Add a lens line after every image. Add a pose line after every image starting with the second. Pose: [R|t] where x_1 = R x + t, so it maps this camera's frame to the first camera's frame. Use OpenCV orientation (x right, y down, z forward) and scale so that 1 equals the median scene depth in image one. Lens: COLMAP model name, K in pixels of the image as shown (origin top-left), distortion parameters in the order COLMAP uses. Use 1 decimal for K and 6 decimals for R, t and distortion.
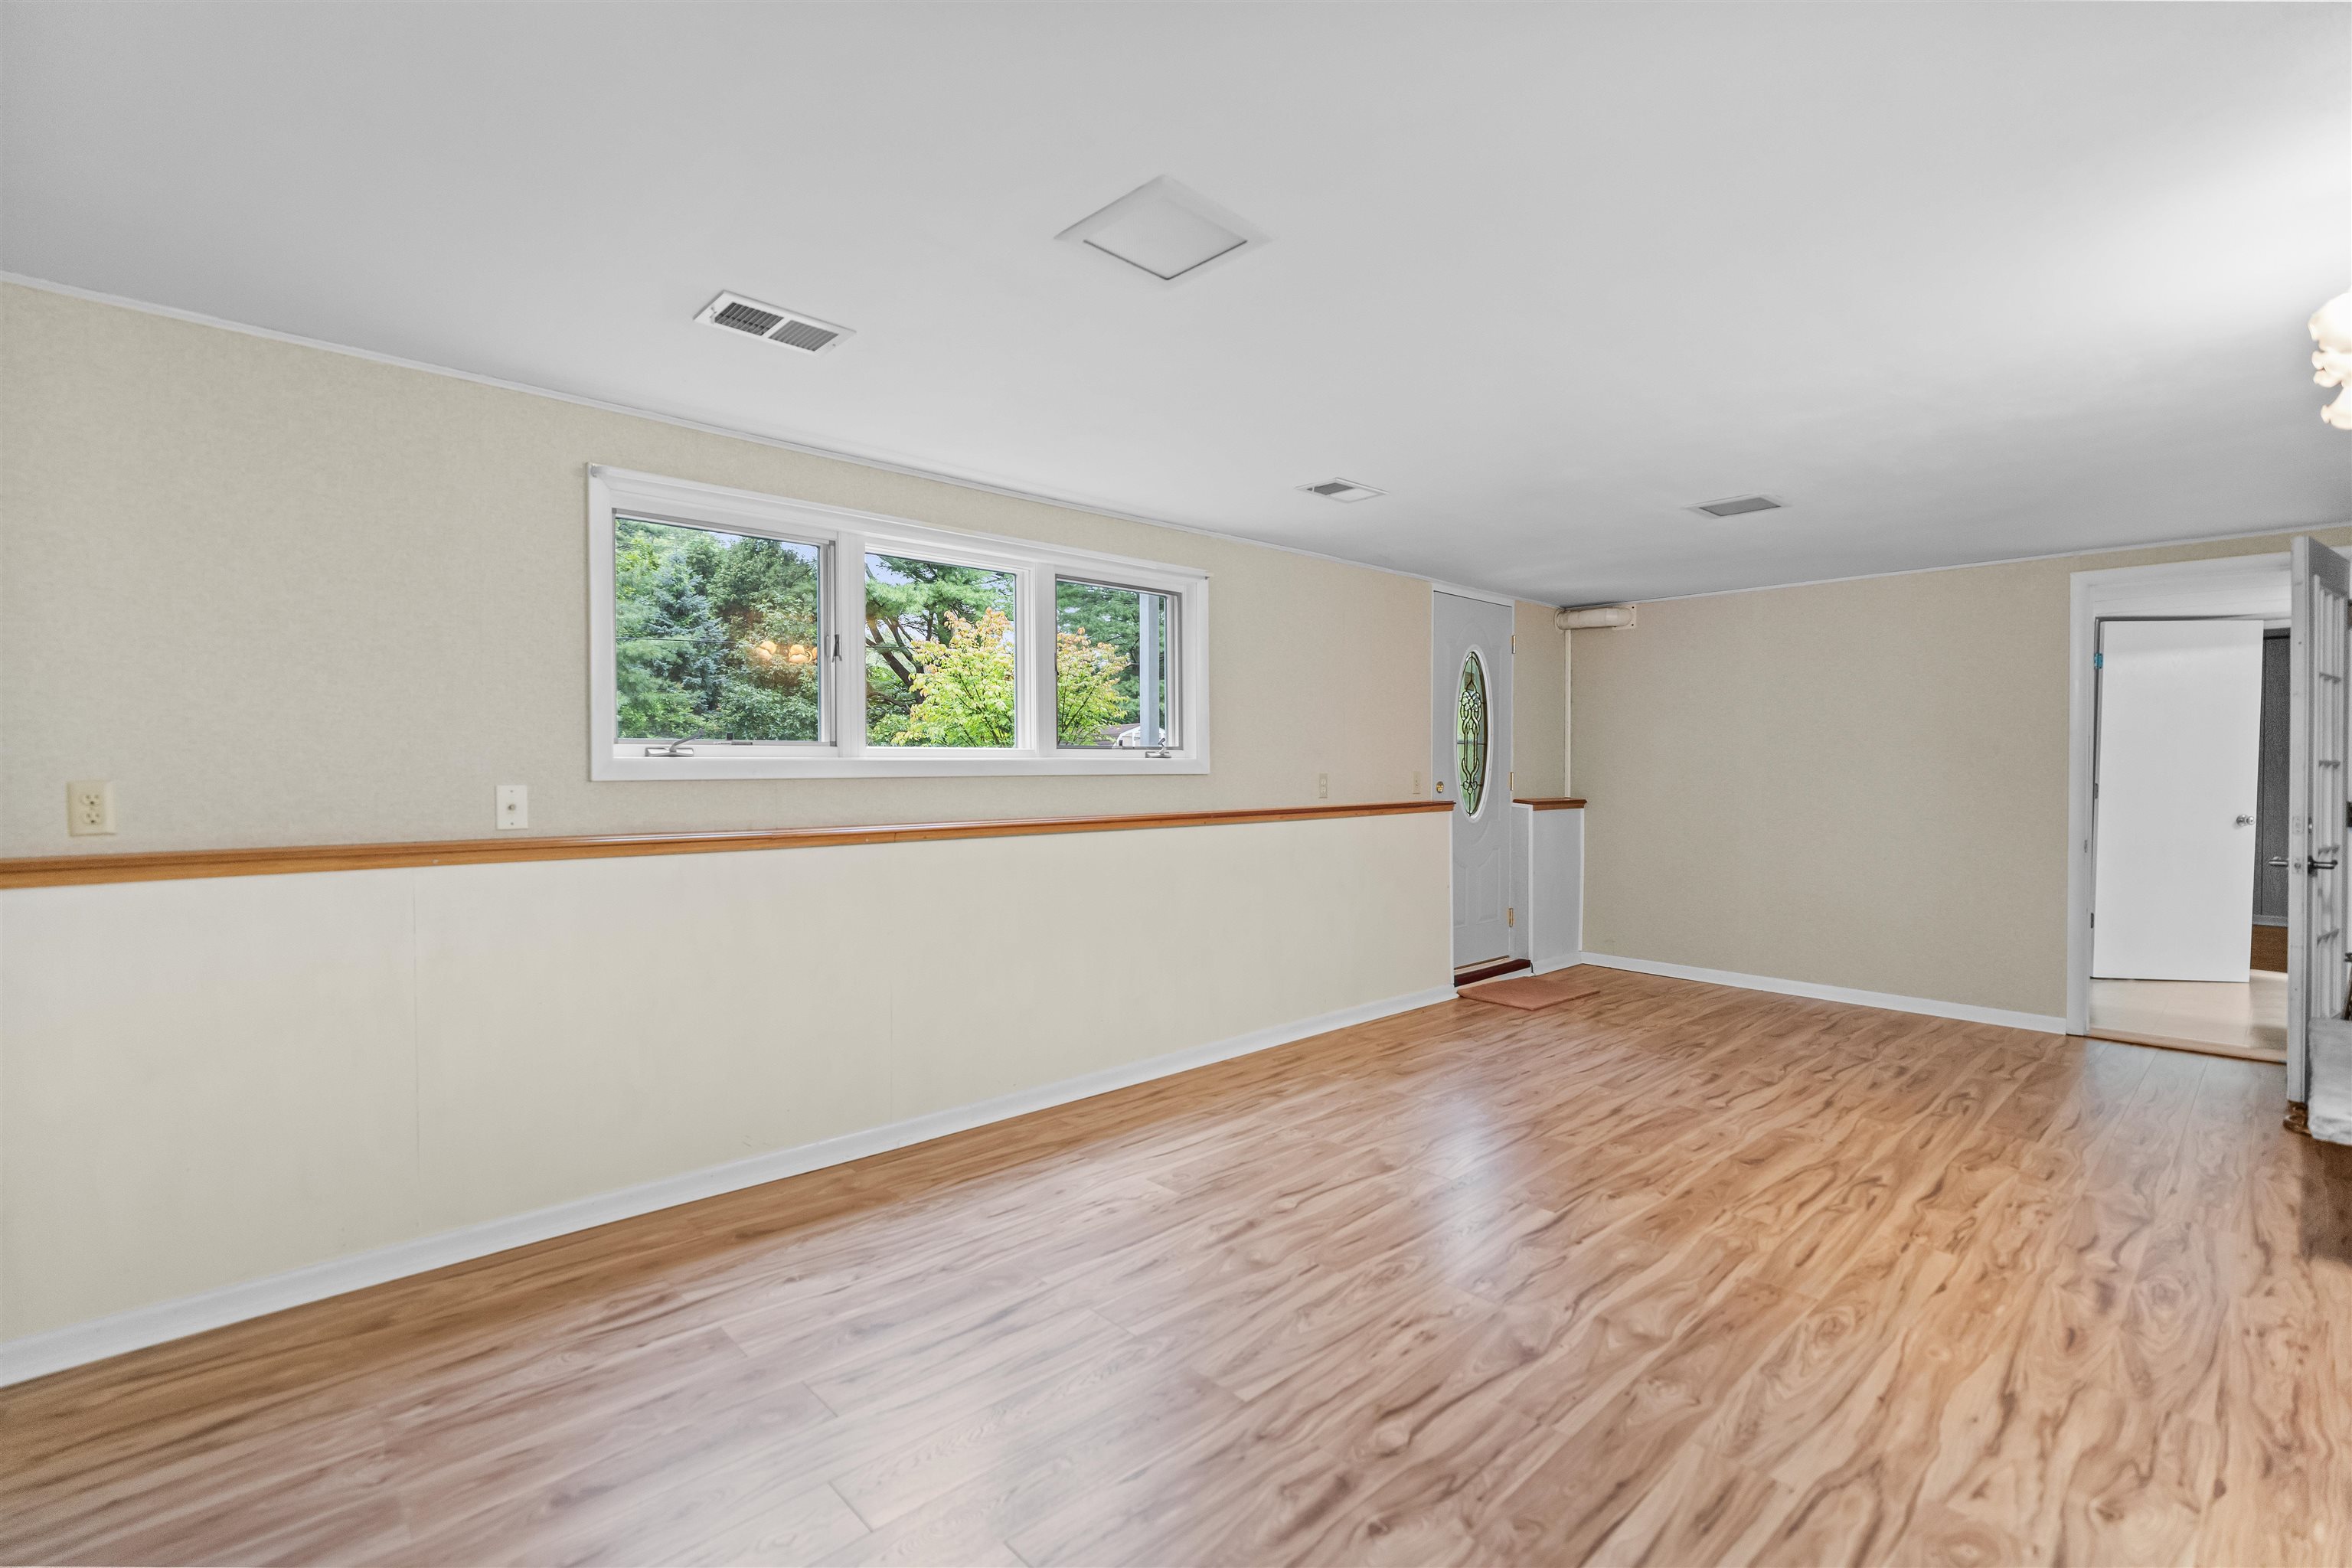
lens RADIAL K [[1073.8, 0, 1181.9], [0, 1073.8, 781.3], [0, 0, 1]] dist [-0.002726, -0.000345]
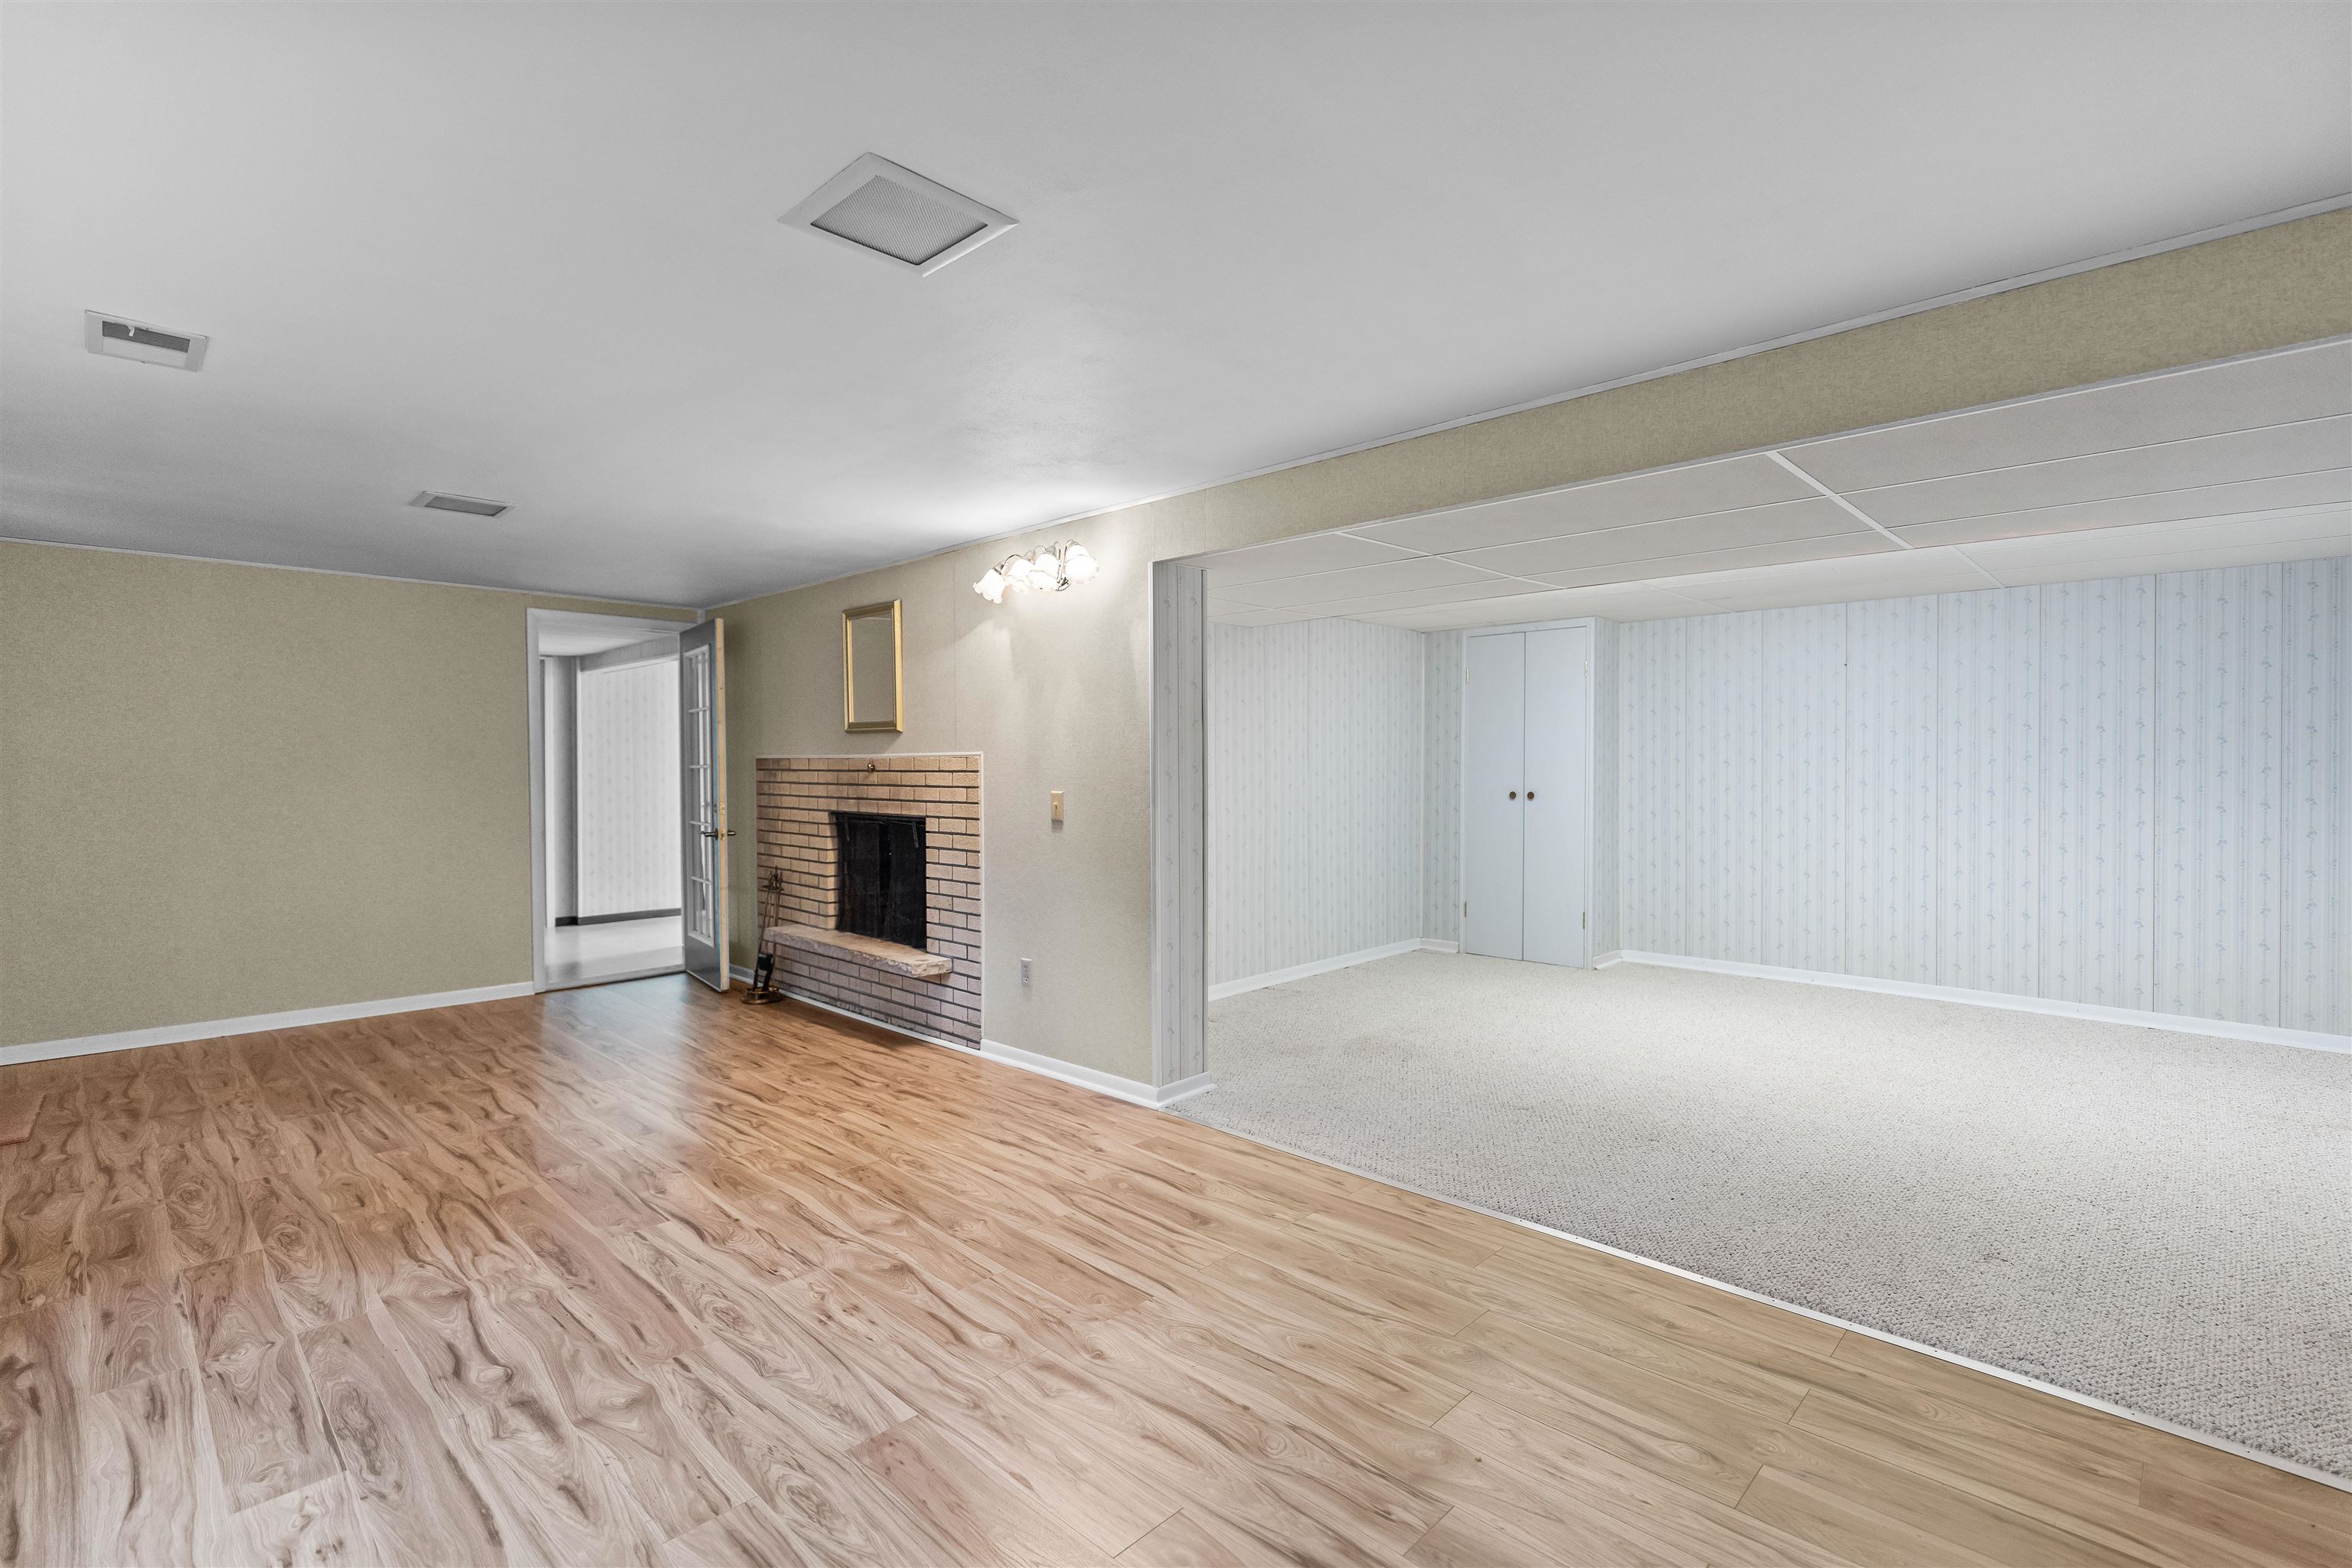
lens RADIAL K [[1073.8, 0, 1179.5], [0, 1073.8, 782.4], [0, 0, 1]] dist [-0.002726, -0.000345]
pose [[-0.055478, -0.019767, 0.998264, -0.741537], [0.015006, 0.999675, 0.020629, -0.025142], [-0.998347, 0.016125, -0.055163, 0.626435]]
